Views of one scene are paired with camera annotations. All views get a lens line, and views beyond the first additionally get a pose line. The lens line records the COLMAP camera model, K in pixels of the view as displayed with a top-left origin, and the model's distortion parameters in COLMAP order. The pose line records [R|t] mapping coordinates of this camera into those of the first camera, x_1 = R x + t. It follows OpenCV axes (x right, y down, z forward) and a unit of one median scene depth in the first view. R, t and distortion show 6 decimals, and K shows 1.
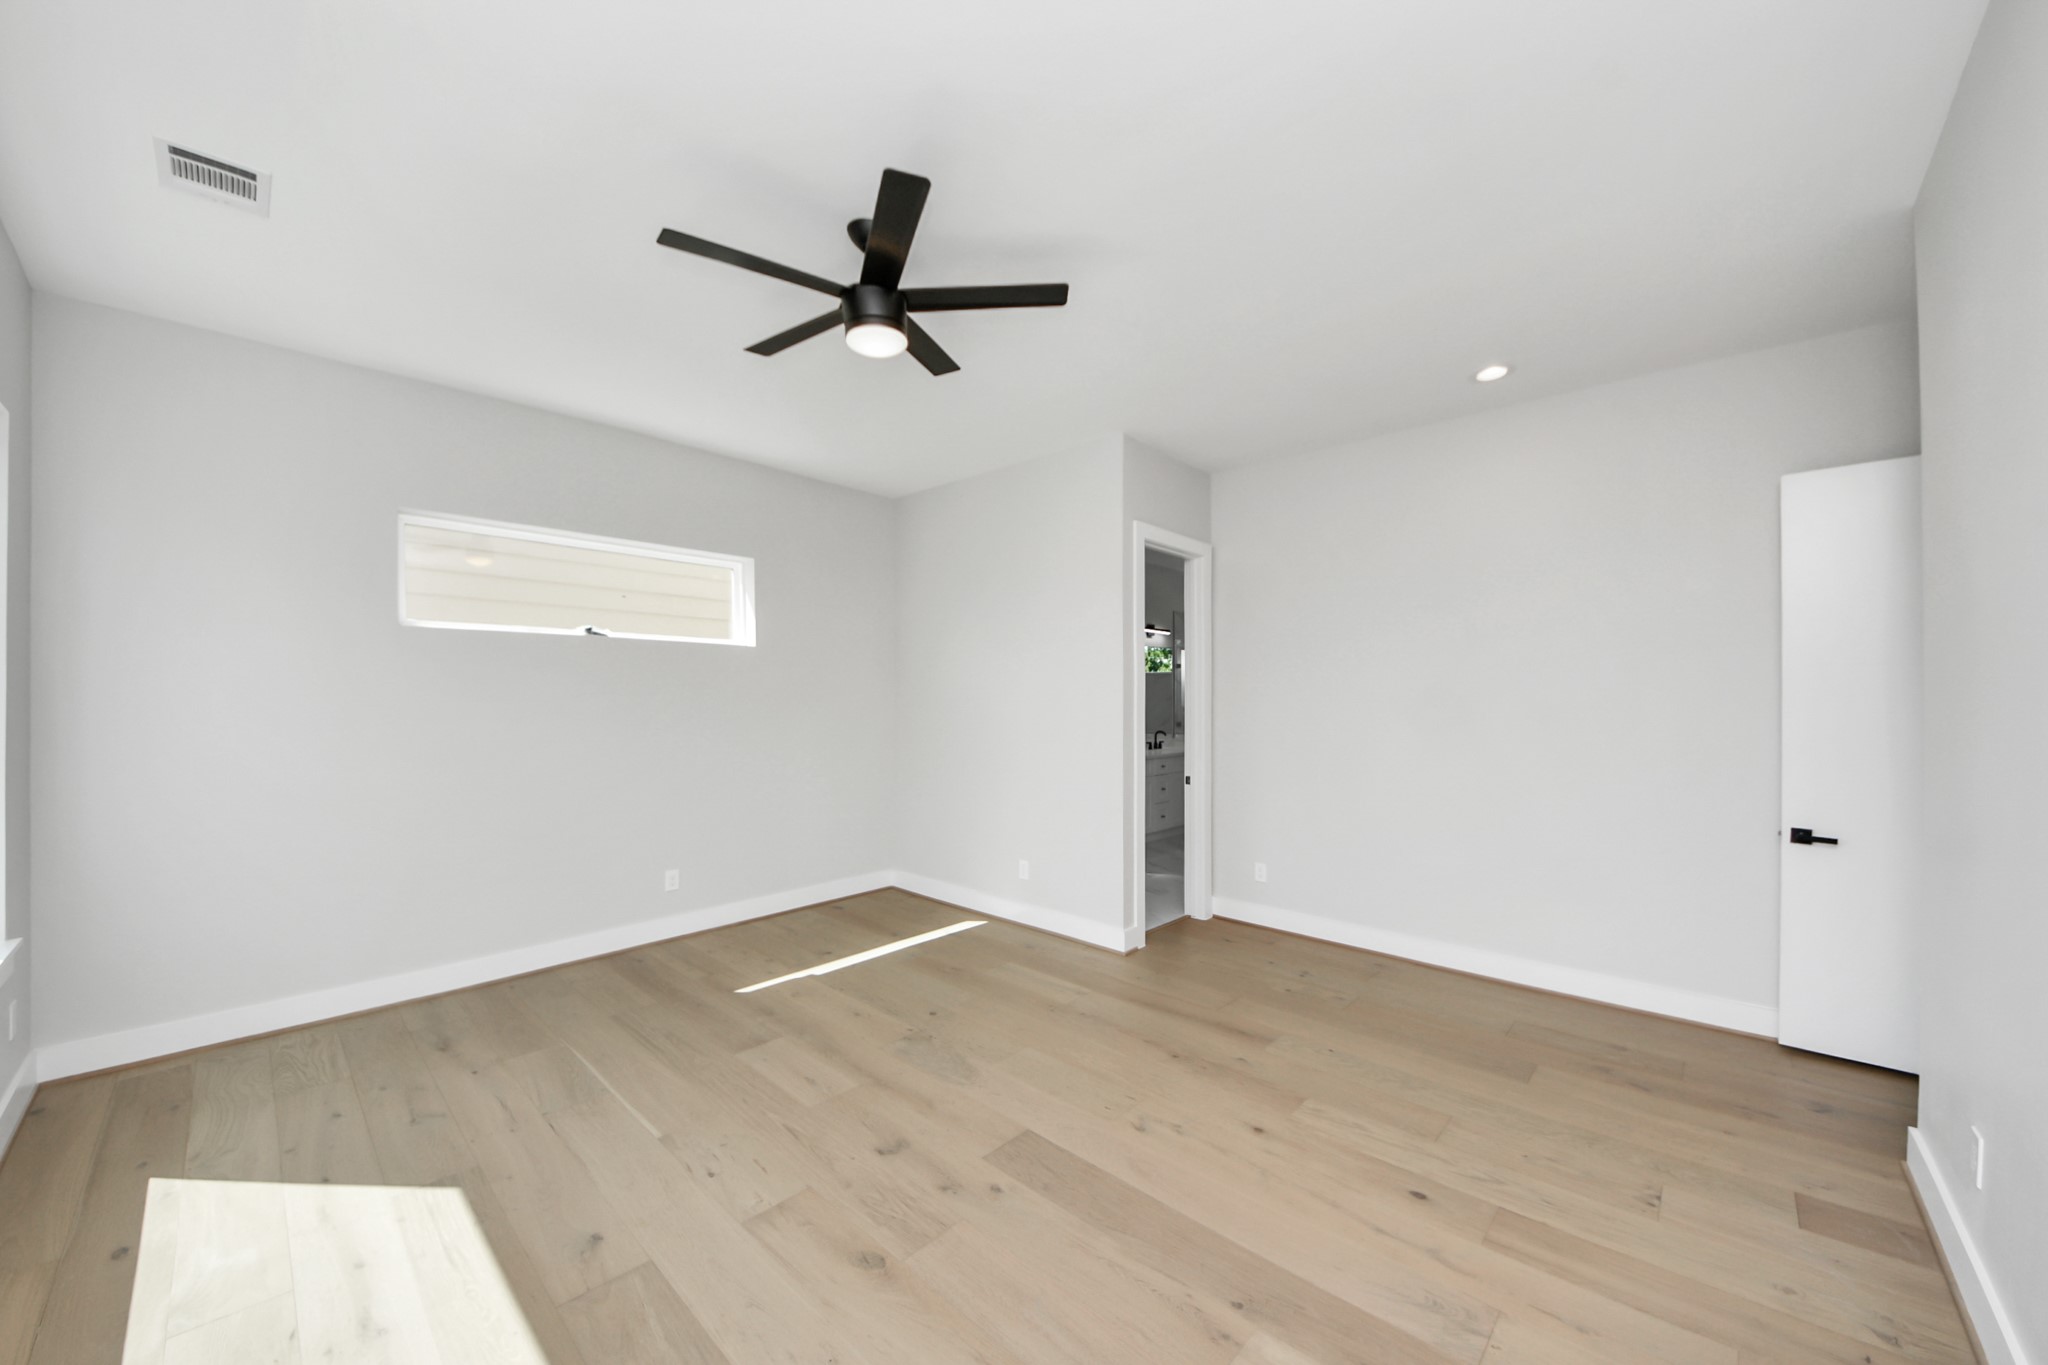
lens RADIAL K [[749.3, 0, 1048.3], [0, 749.3, 687.0], [0, 0, 1]] dist [0.017153, -0.000115]
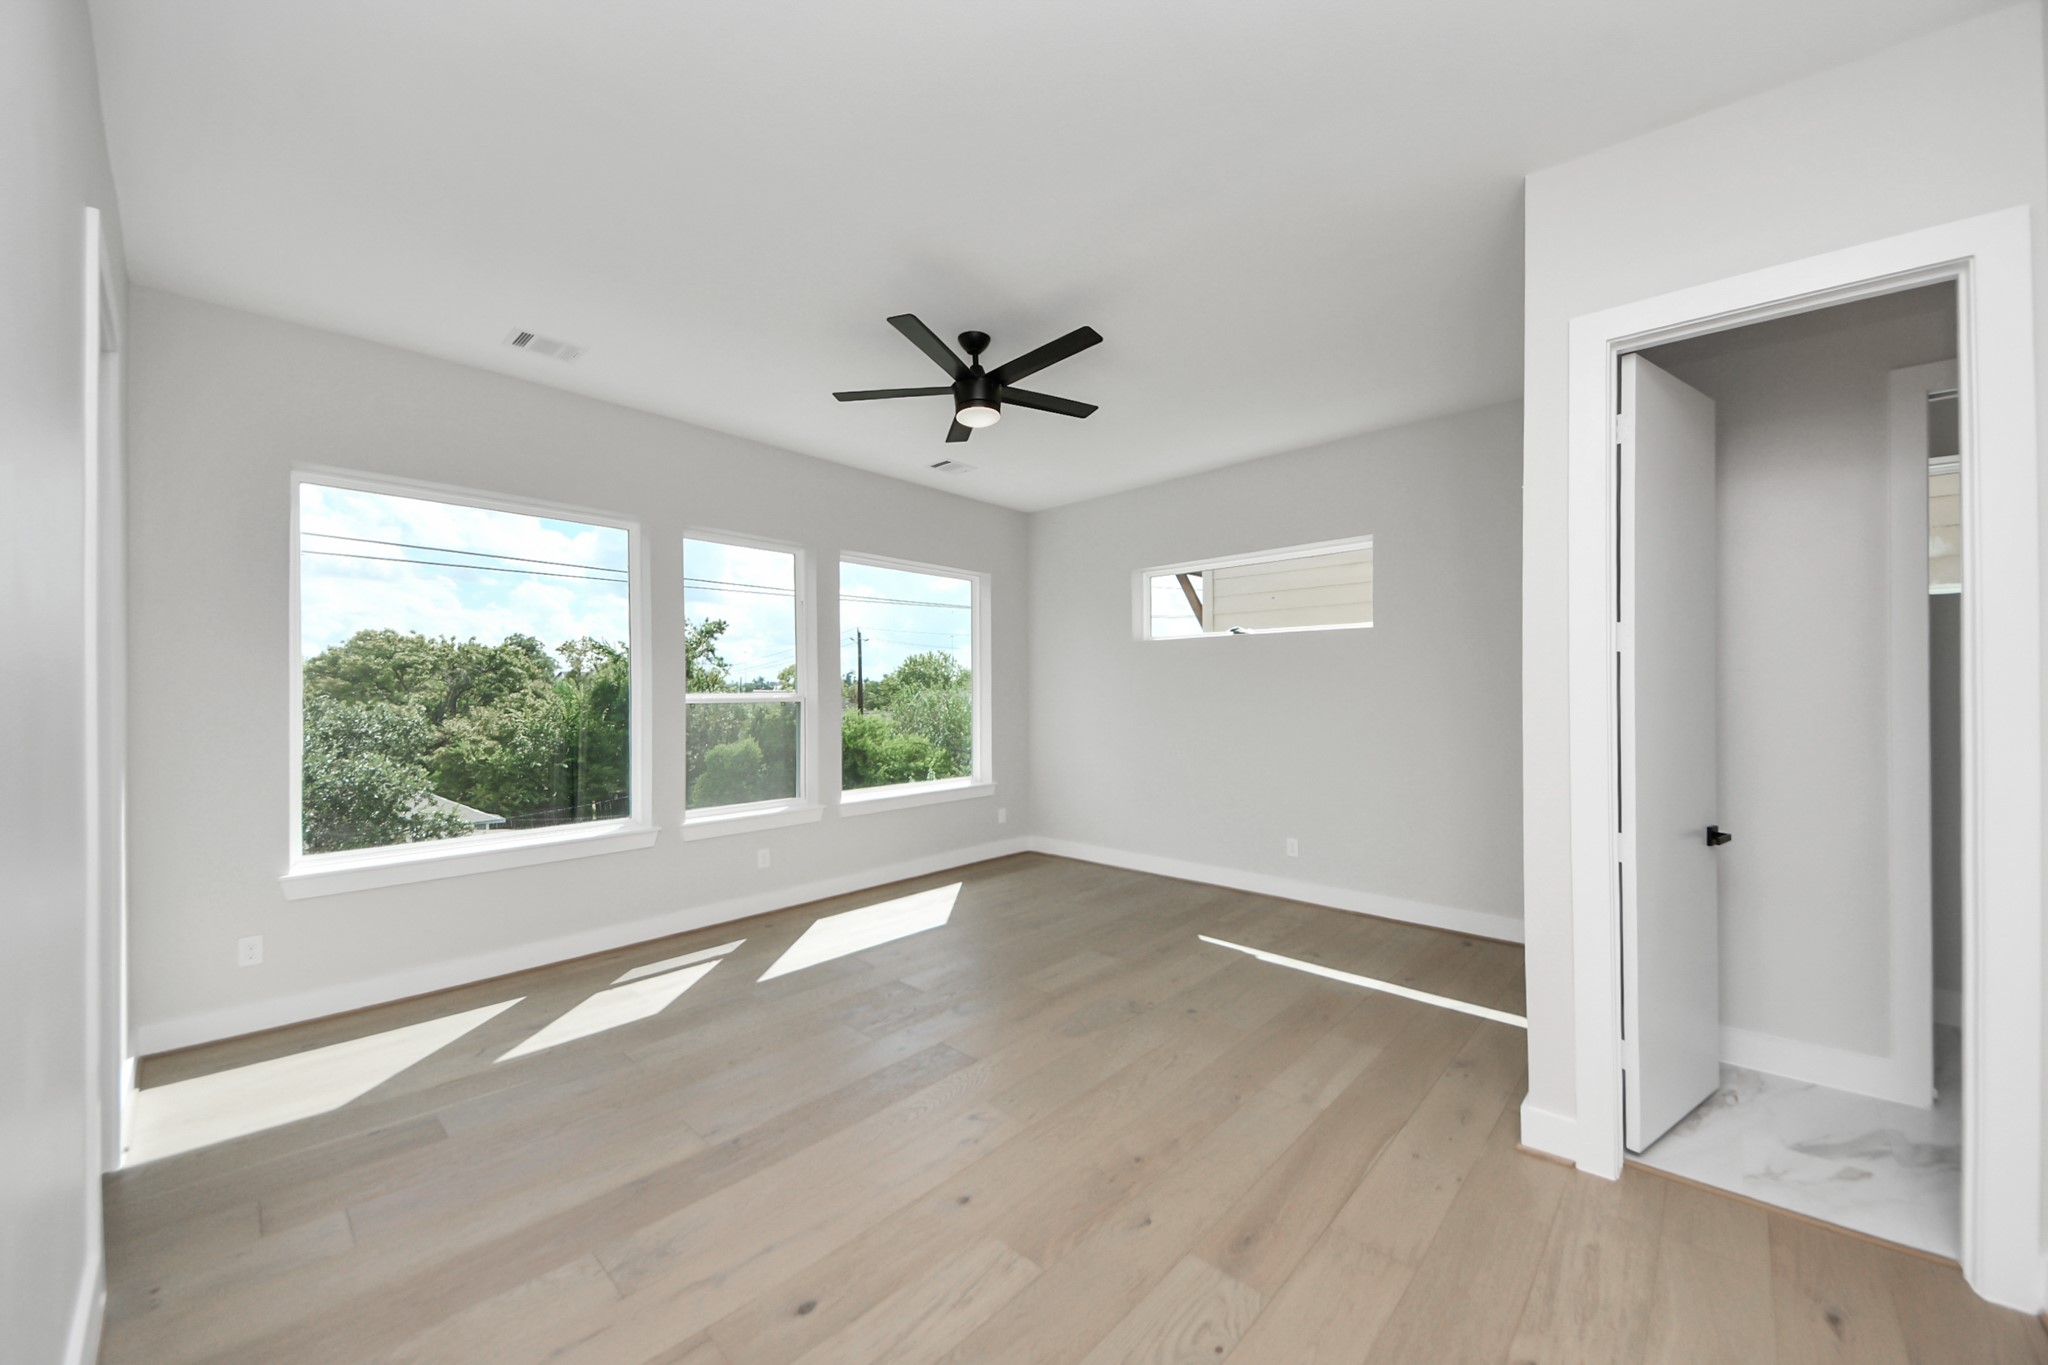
lens RADIAL K [[770.1, 0, 1024.0], [0, 770.1, 682.5], [0, 0, 1]] dist [0.016557, -0.000033]
pose [[-0.010914, -0.012360, -0.999864, 0.981766], [0.010548, 0.999867, -0.012476, 0.033574], [0.999885, -0.010683, -0.010782, 0.943240]]
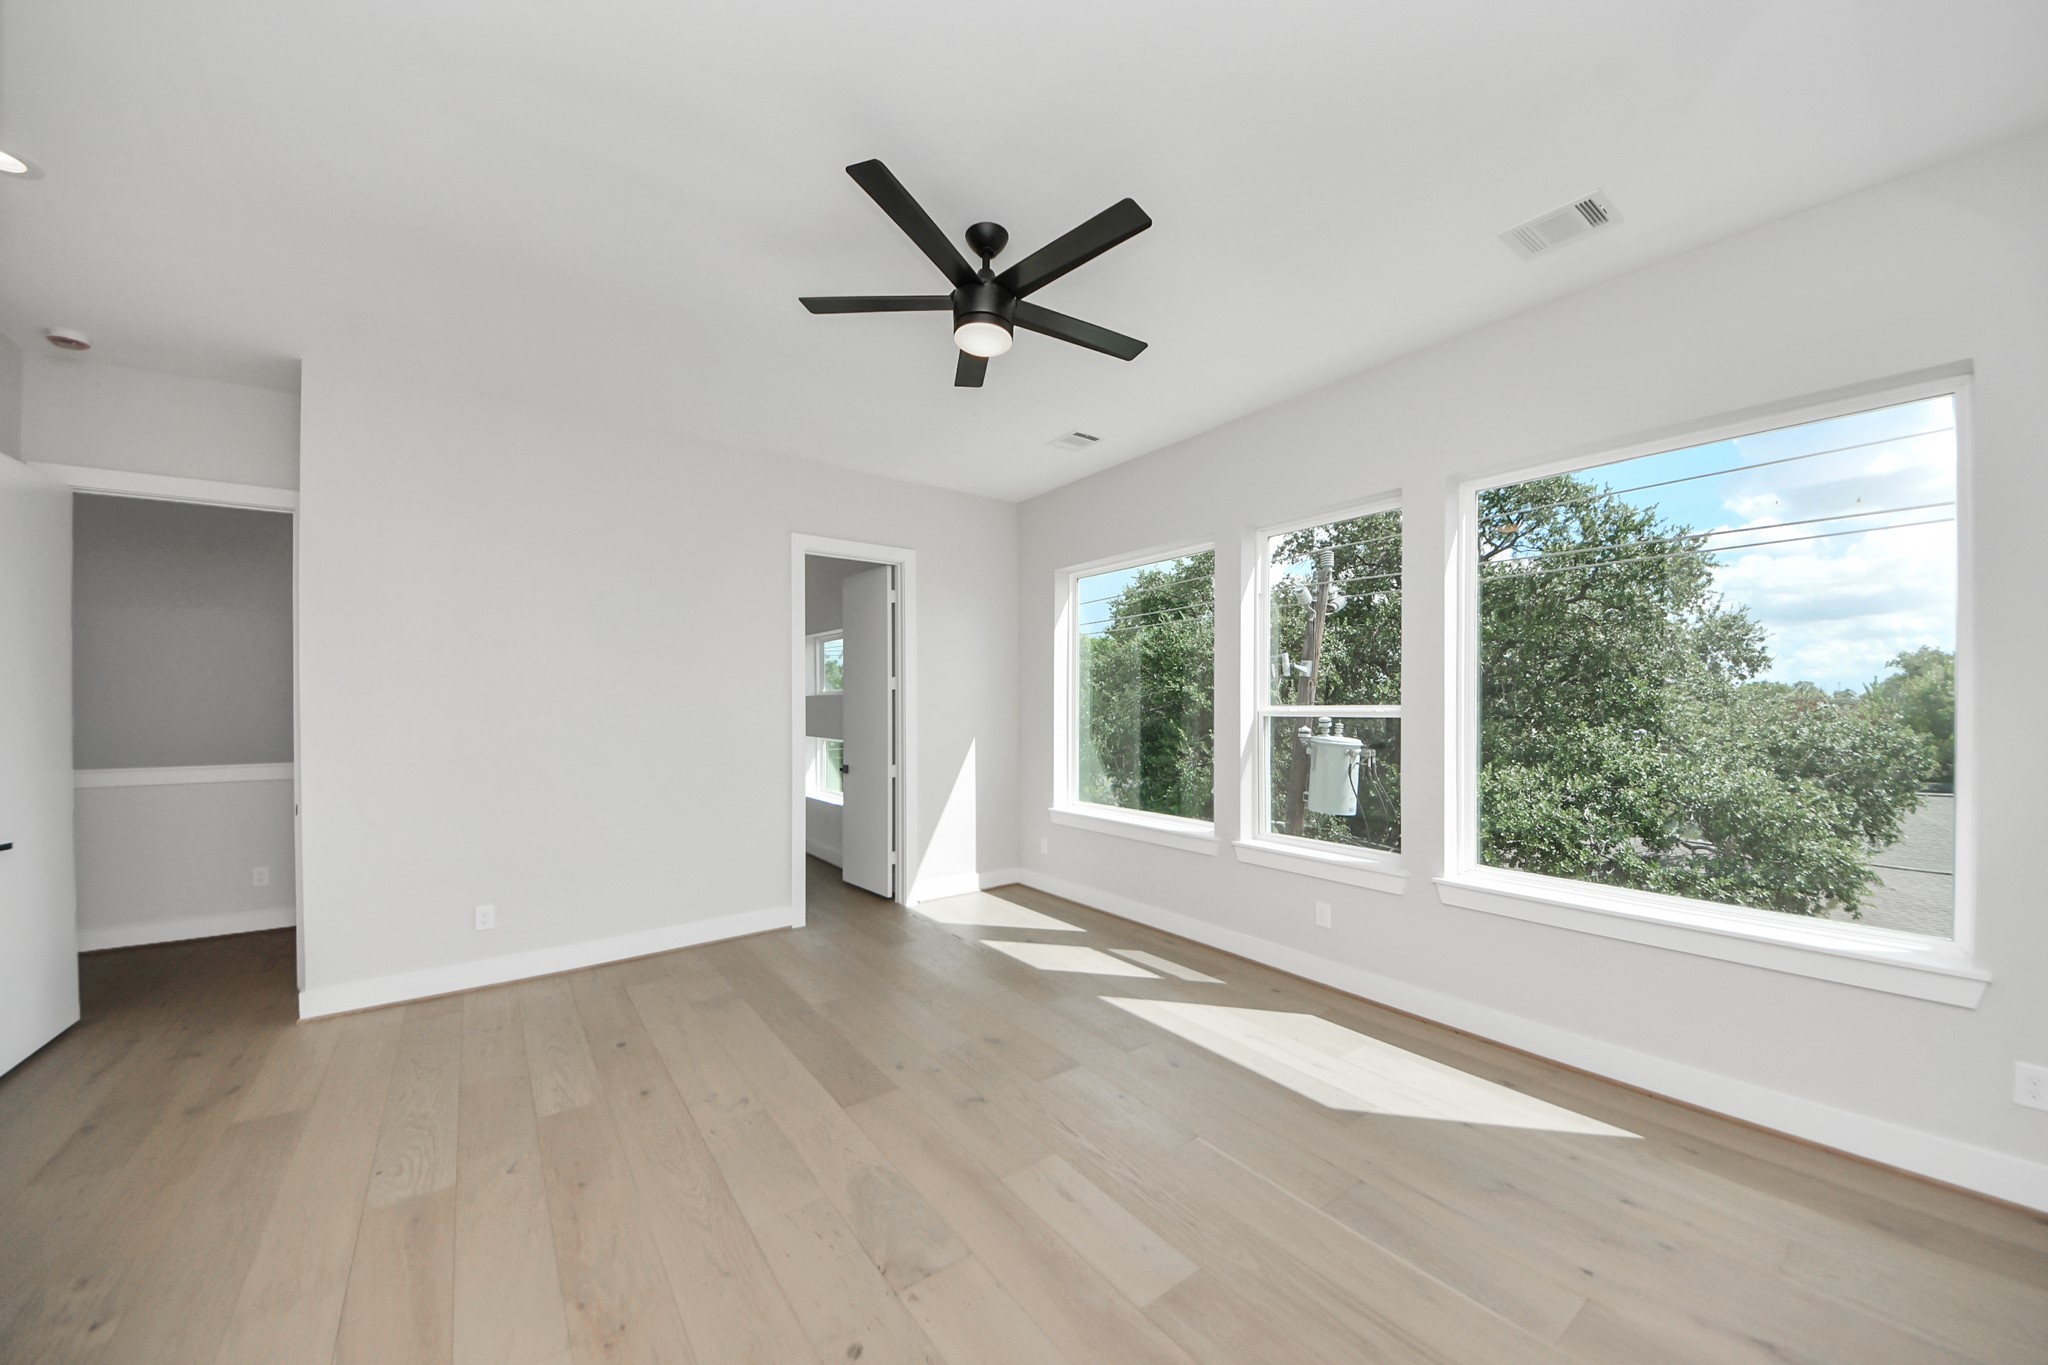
lens RADIAL K [[740.3, 0, 1024.0], [0, 740.3, 682.5], [0, 0, 1]] dist [0.014168, 0.000036]
pose [[-0.978610, 0.010697, 0.205446, -0.423291], [0.003655, 0.999394, -0.034627, 0.033129], [-0.205691, -0.033135, -0.978056, 1.711590]]
